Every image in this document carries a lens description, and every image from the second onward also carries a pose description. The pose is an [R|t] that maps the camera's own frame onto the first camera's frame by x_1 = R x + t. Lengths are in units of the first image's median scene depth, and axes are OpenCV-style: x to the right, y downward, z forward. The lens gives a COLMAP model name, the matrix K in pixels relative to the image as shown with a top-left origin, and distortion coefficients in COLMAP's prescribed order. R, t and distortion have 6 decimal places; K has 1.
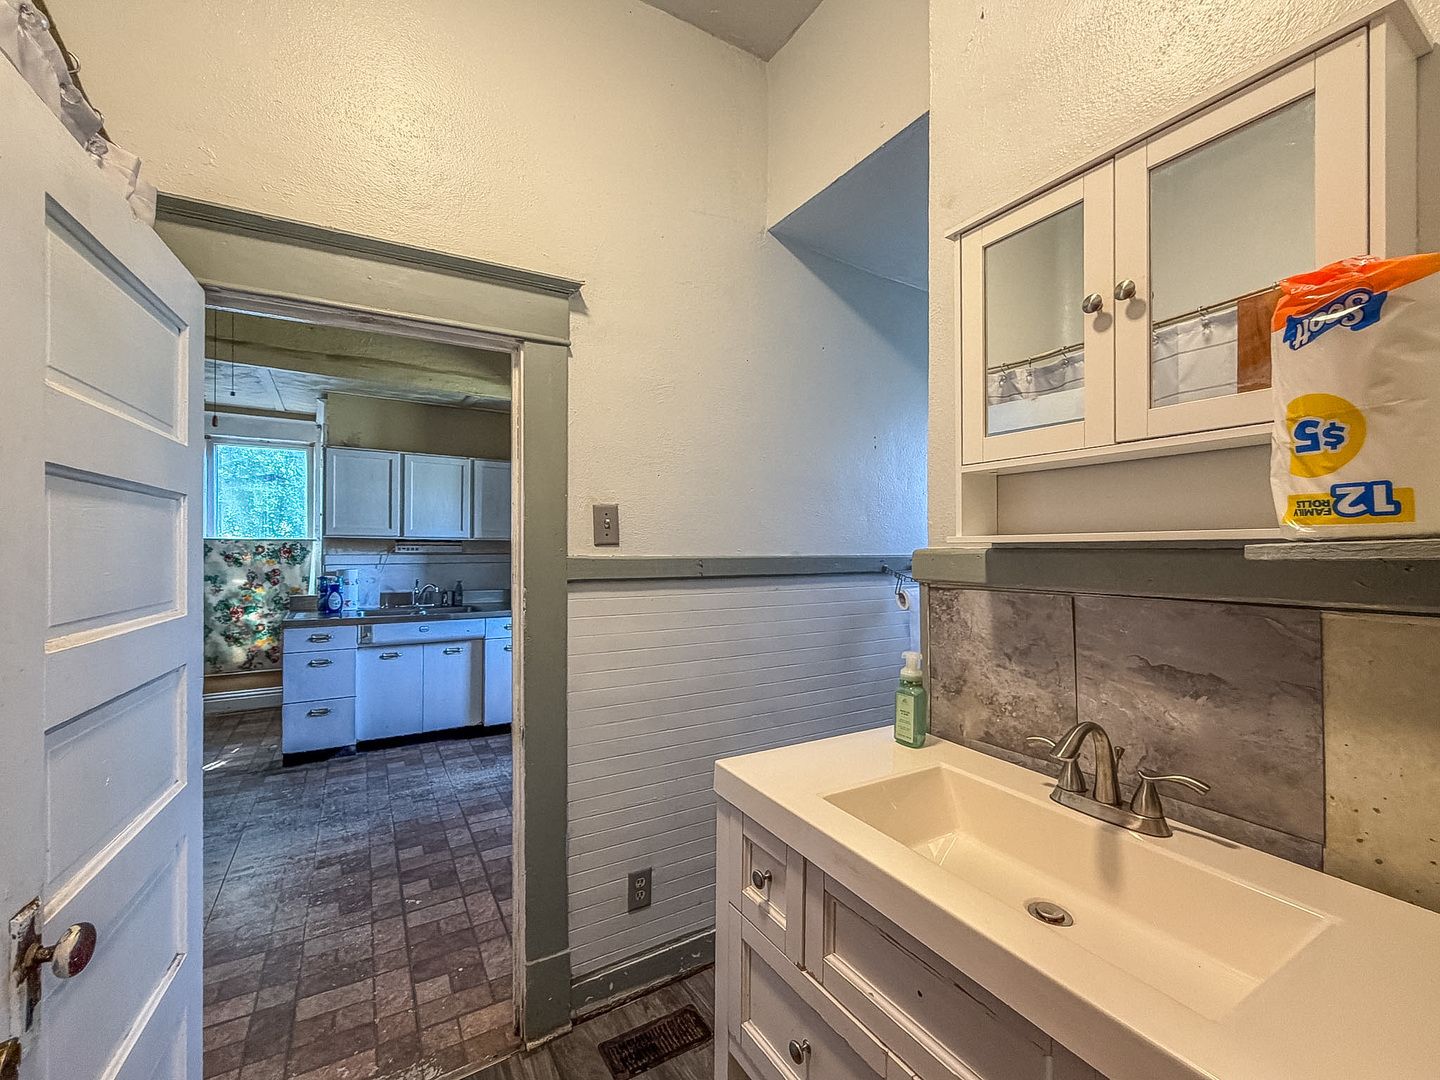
lens RADIAL K [[581.6, 0, 715.7], [0, 581.6, 550.1], [0, 0, 1]] dist [-0.000945, 0.000009]
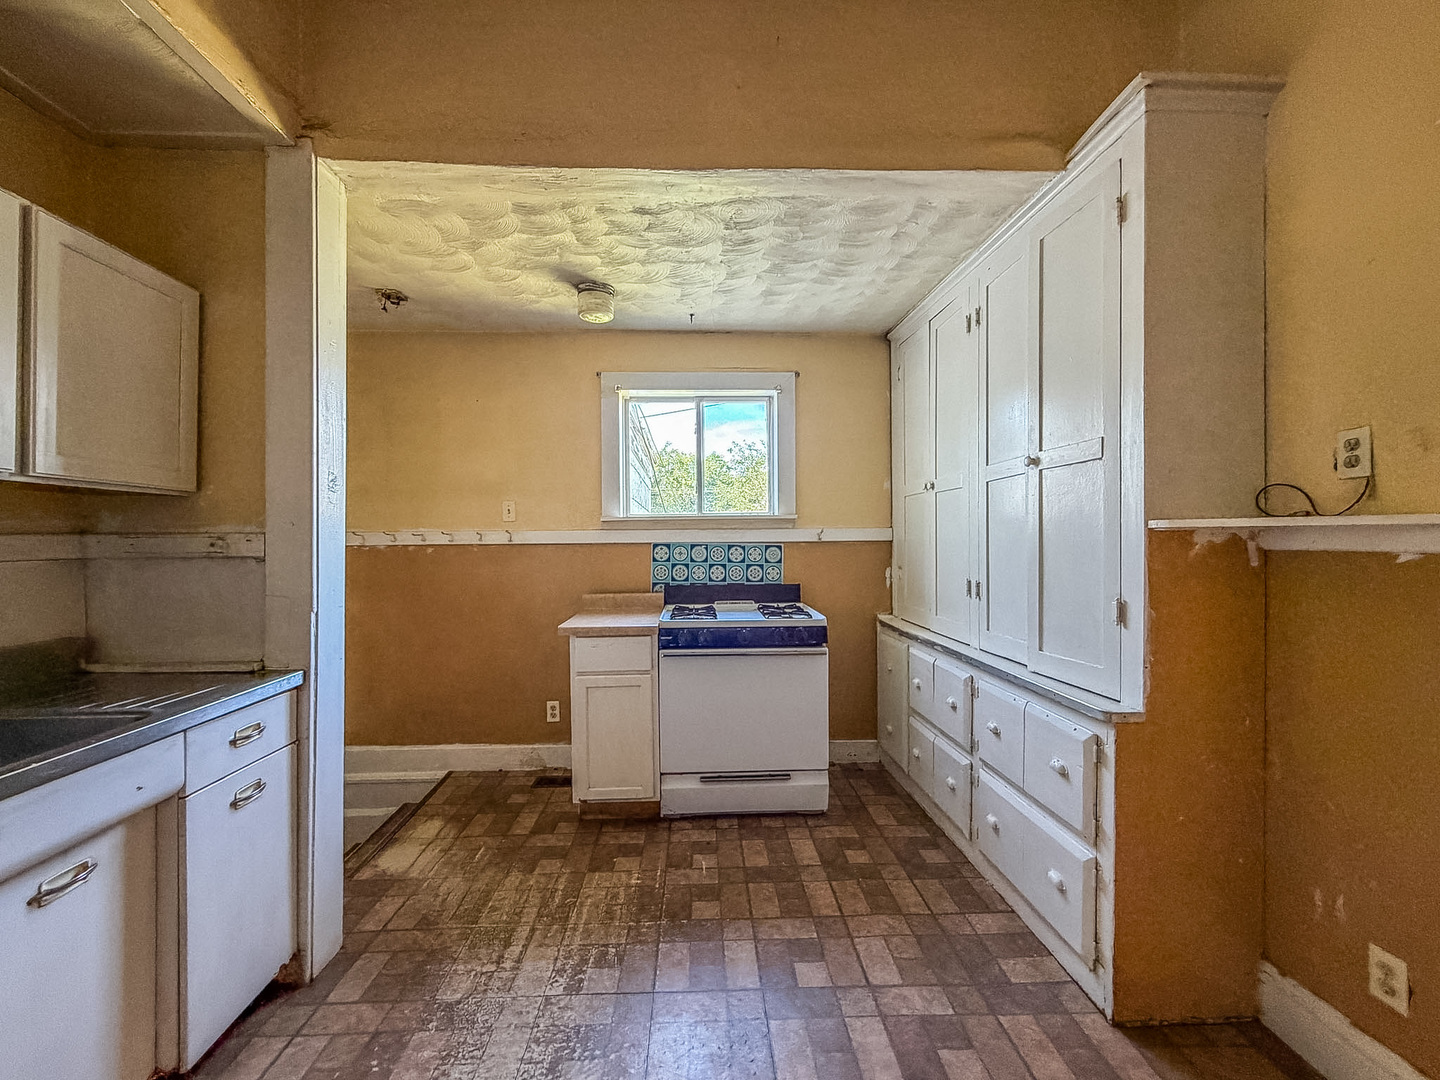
lens RADIAL K [[579.1, 0, 716.2], [0, 579.1, 541.9], [0, 0, 1]] dist [0.000465, 0.000032]
pose [[0.502807, -0.009600, 0.864345, -0.497971], [0.011022, 0.999928, 0.004694, 0.015110], [-0.864328, 0.007167, 0.502877, 0.562227]]
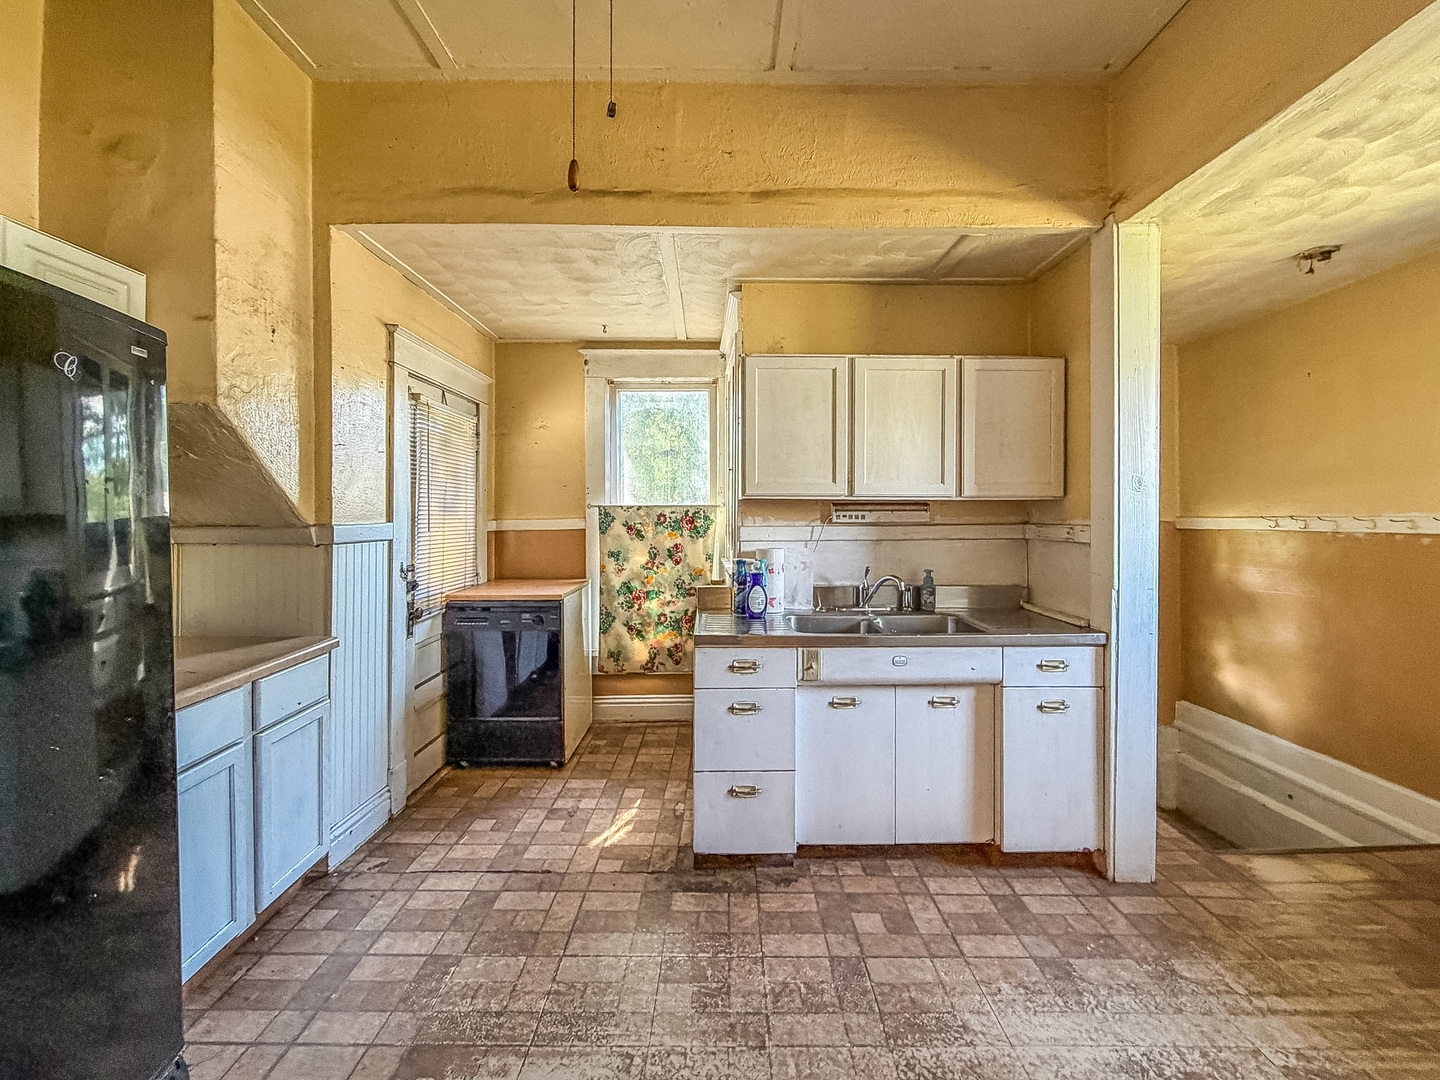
lens RADIAL K [[599.1, 0, 723.8], [0, 599.1, 513.6], [0, 0, 1]] dist [0.000060, 0.000132]
pose [[0.848768, -0.009144, -0.528687, -0.307591], [0.004739, 0.999942, -0.009687, 0.000324], [0.528744, 0.005717, 0.848762, 0.385691]]
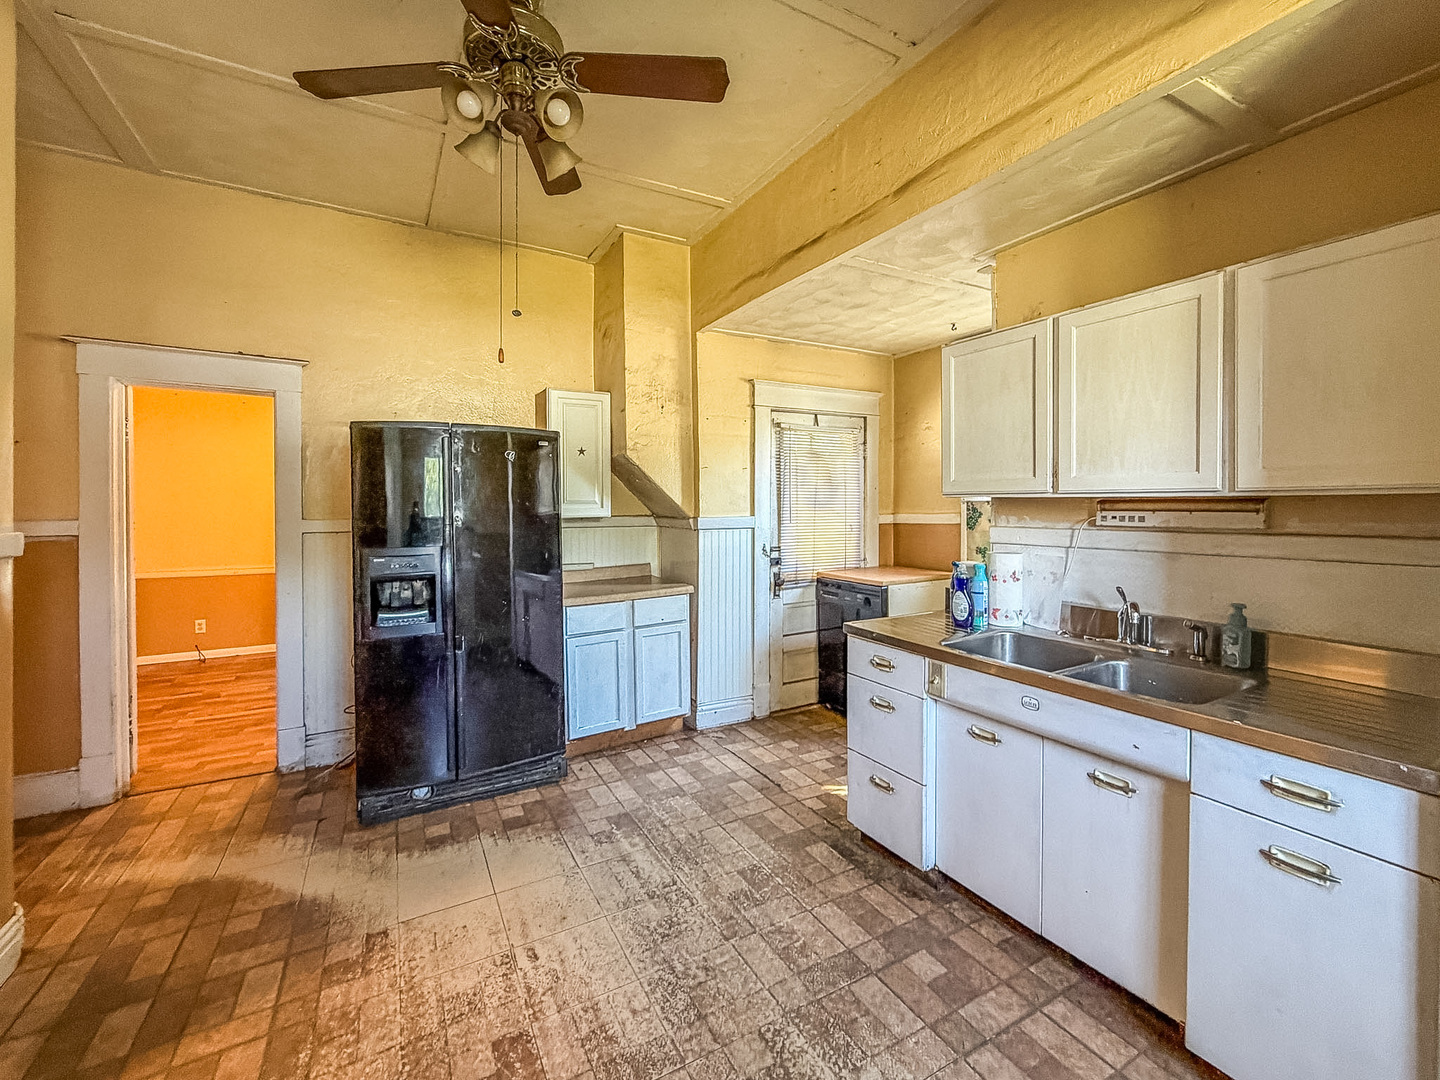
lens RADIAL K [[597.0, 0, 720.9], [0, 597.0, 511.5], [0, 0, 1]] dist [-0.000279, 0.000110]
pose [[-0.046969, 0.005719, -0.998880, -0.039180], [-0.001970, 0.999981, 0.005818, -0.009683], [0.998894, 0.002241, -0.046957, 0.709954]]
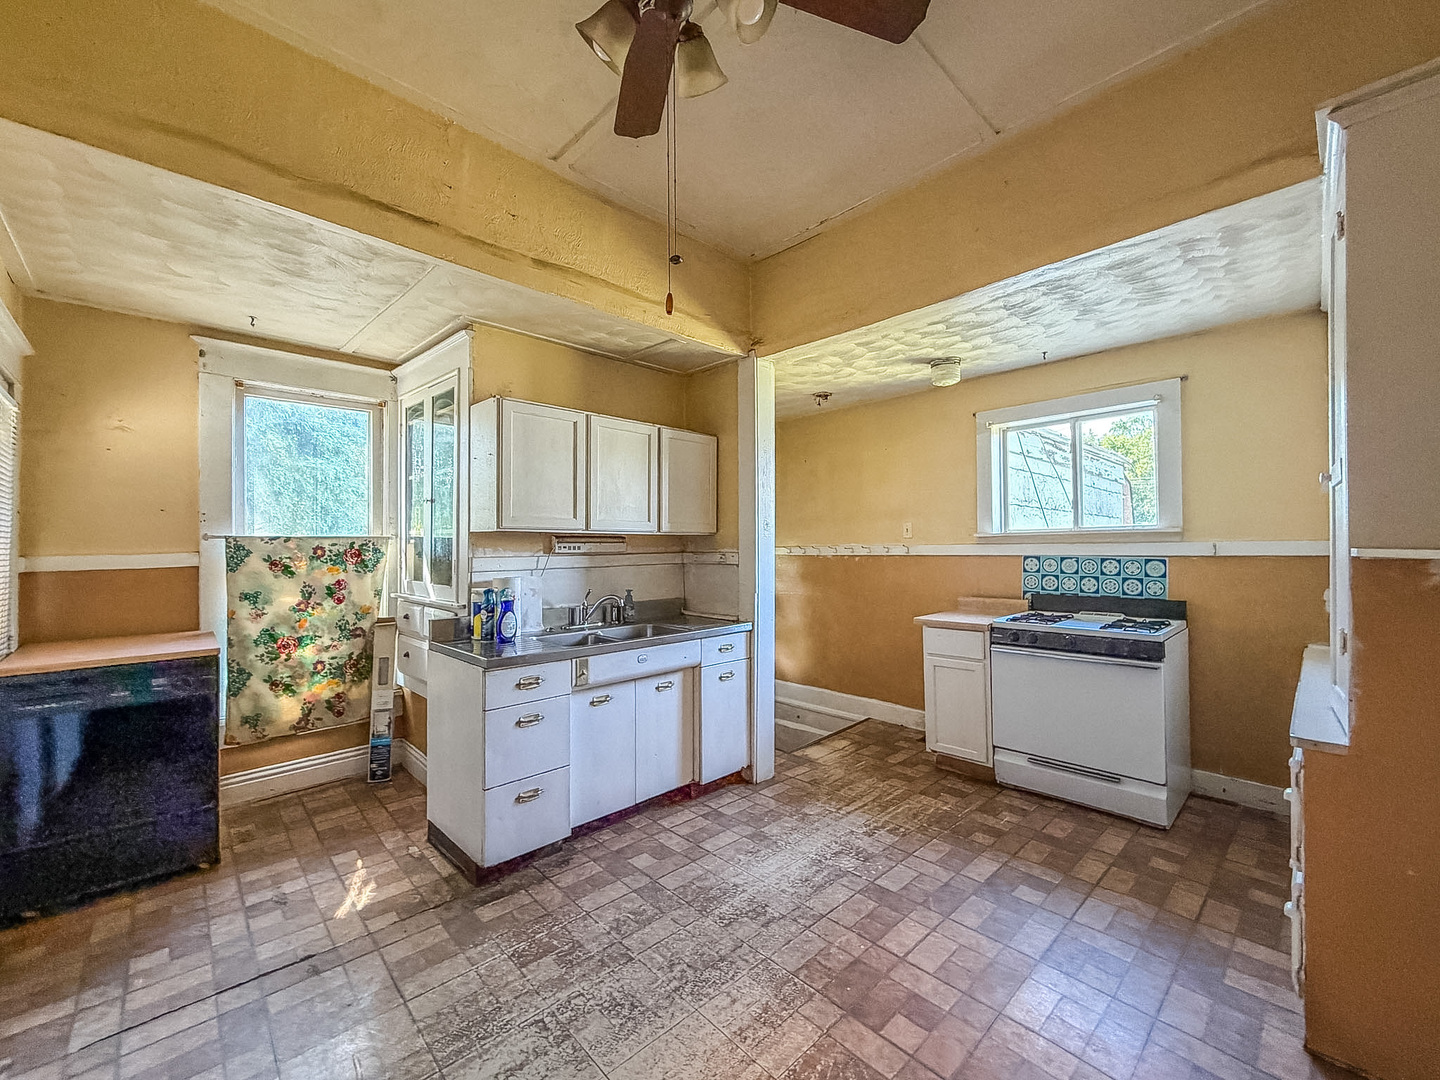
lens RADIAL K [[583.3, 0, 725.3], [0, 583.3, 541.6], [0, 0, 1]] dist [-0.000258, -0.000059]
pose [[0.979230, -0.011885, 0.202402, -0.490894], [0.014407, 0.999836, -0.010993, 0.001203], [-0.202238, 0.013681, 0.979241, 0.250352]]
